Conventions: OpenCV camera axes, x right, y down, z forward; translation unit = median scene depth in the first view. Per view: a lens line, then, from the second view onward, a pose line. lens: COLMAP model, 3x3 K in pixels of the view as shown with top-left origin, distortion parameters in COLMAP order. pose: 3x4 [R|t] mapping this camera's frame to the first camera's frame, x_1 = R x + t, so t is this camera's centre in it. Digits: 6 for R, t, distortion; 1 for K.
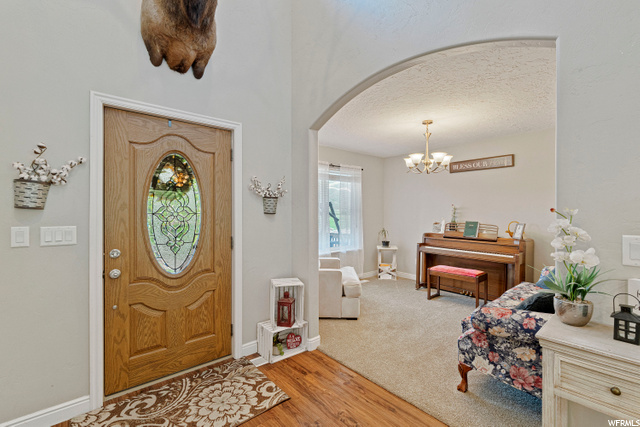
lens RADIAL K [[280.3, 0, 321.1], [0, 280.3, 214.2], [0, 0, 1]] dist [-0.002724, -0.000313]
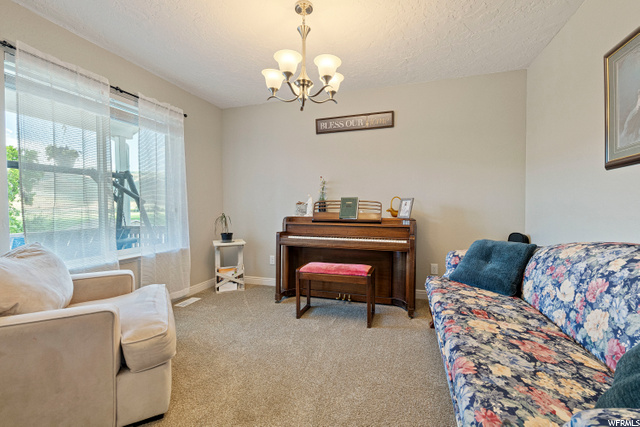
lens RADIAL K [[280.3, 0, 320.4], [0, 280.3, 213.0], [0, 0, 1]] dist [-0.002724, -0.000313]
pose [[0.848847, -0.016699, 0.528375, 0.082916], [0.010318, 0.999834, 0.015023, 0.049315], [-0.528538, -0.007301, 0.848878, 0.386250]]
